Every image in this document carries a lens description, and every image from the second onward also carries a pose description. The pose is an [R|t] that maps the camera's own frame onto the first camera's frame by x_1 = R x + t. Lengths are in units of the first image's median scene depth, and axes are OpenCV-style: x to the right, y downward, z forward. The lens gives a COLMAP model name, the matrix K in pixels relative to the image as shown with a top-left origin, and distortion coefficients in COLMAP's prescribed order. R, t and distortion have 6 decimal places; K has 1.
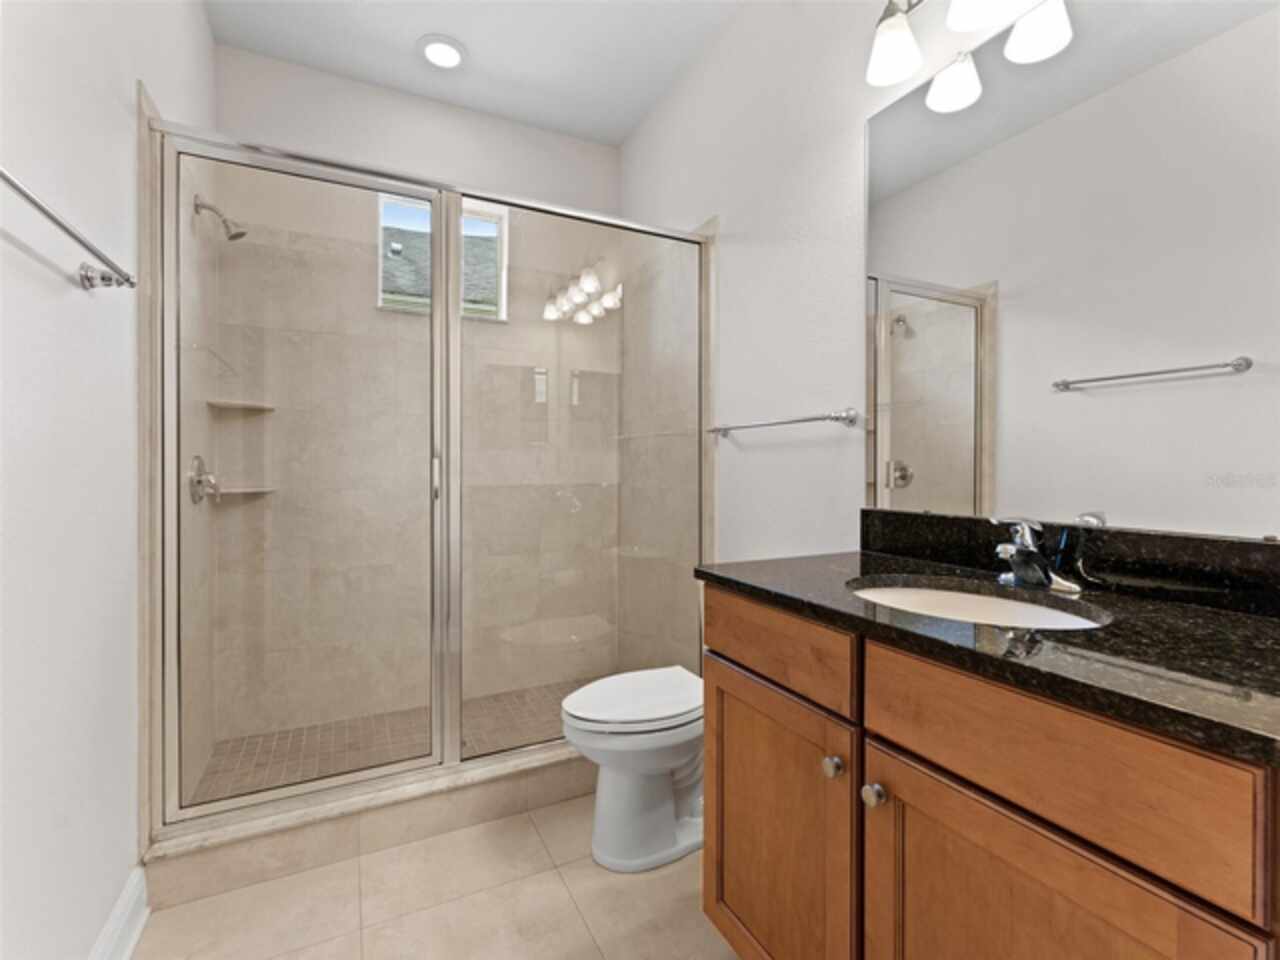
lens RADIAL K [[575.4, 0, 633.8], [0, 575.4, 472.3], [0, 0, 1]] dist [-0.000268, 0.000045]
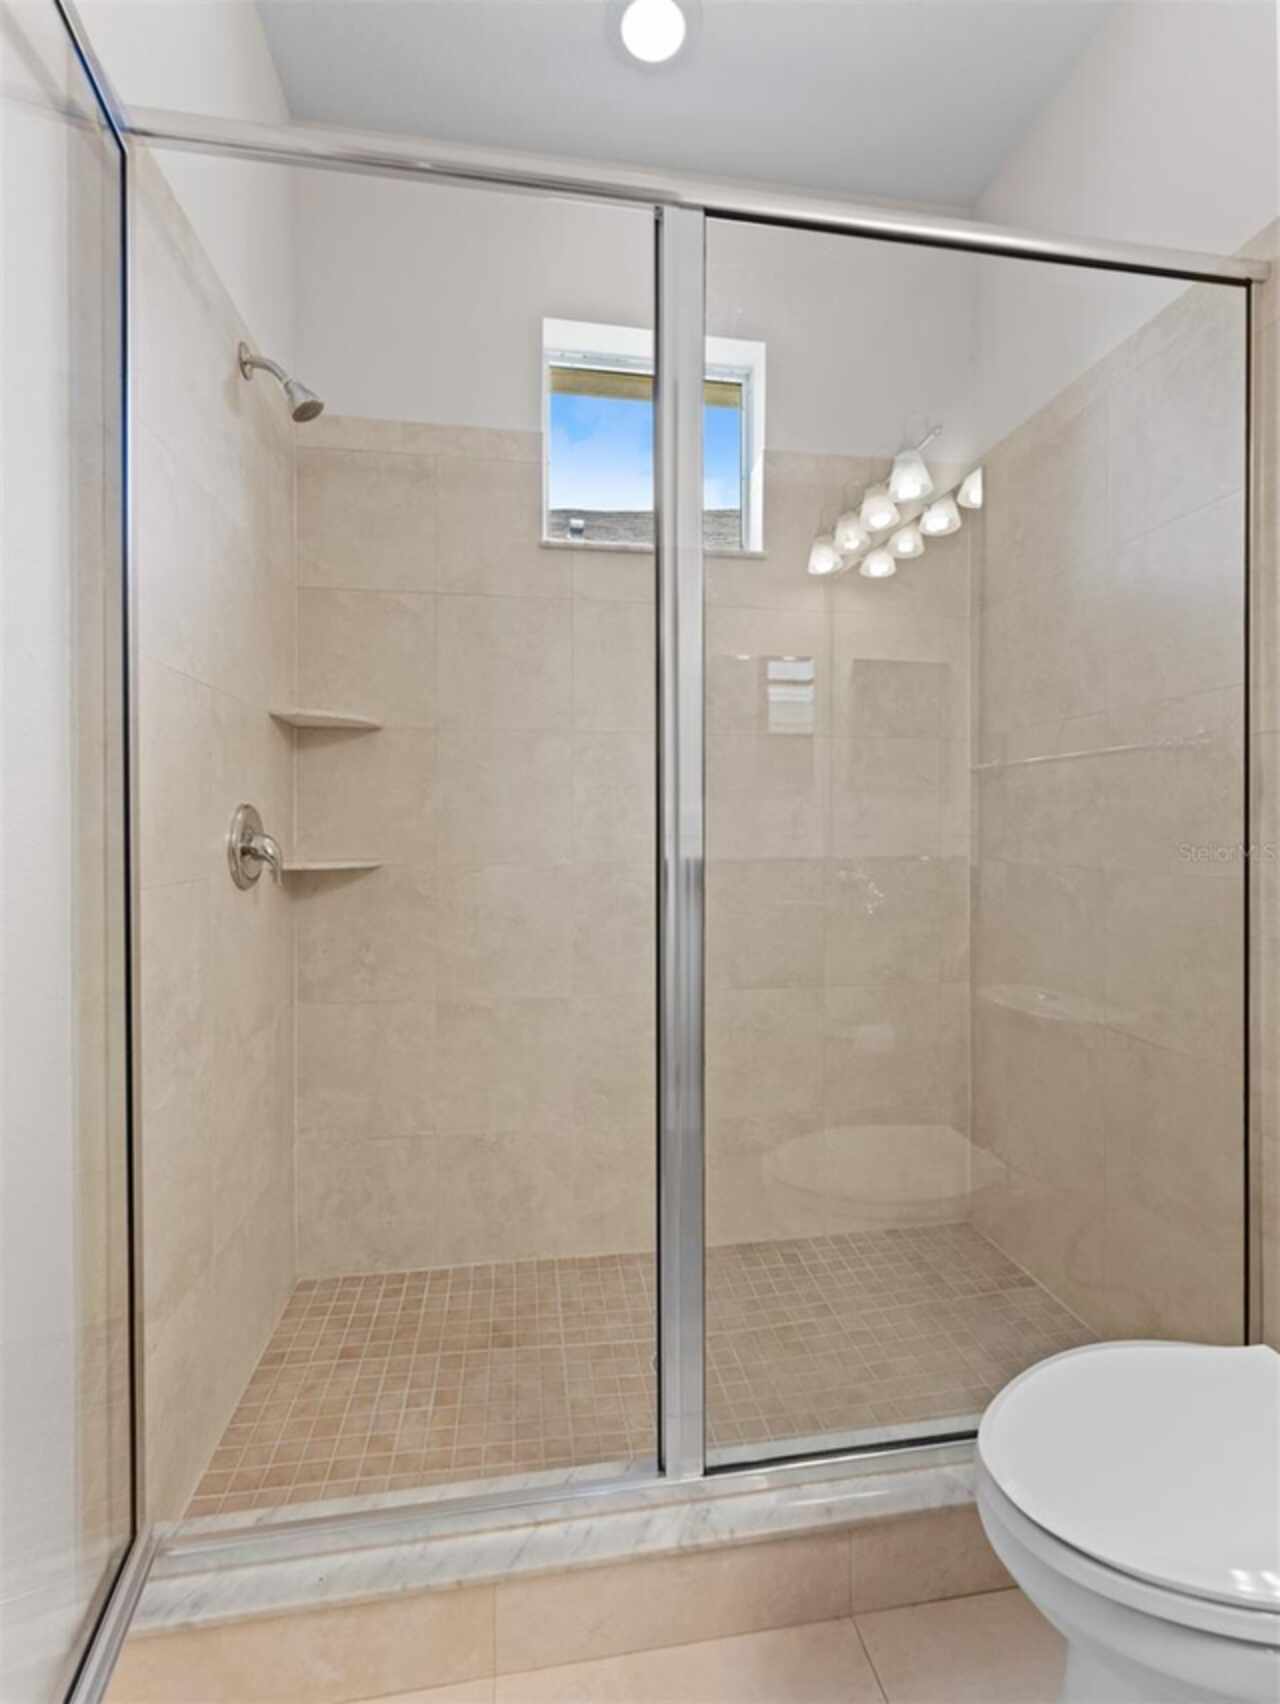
lens RADIAL K [[766.0, 0, 640.0], [0, 766.0, 852.0], [0, 0, 1]] dist [-0.000268, 0.000045]
pose [[0.952054, 0.006688, -0.305857, -0.128868], [-0.000357, 0.999785, 0.020750, 0.001421], [0.305930, -0.019645, 0.951851, 0.324866]]
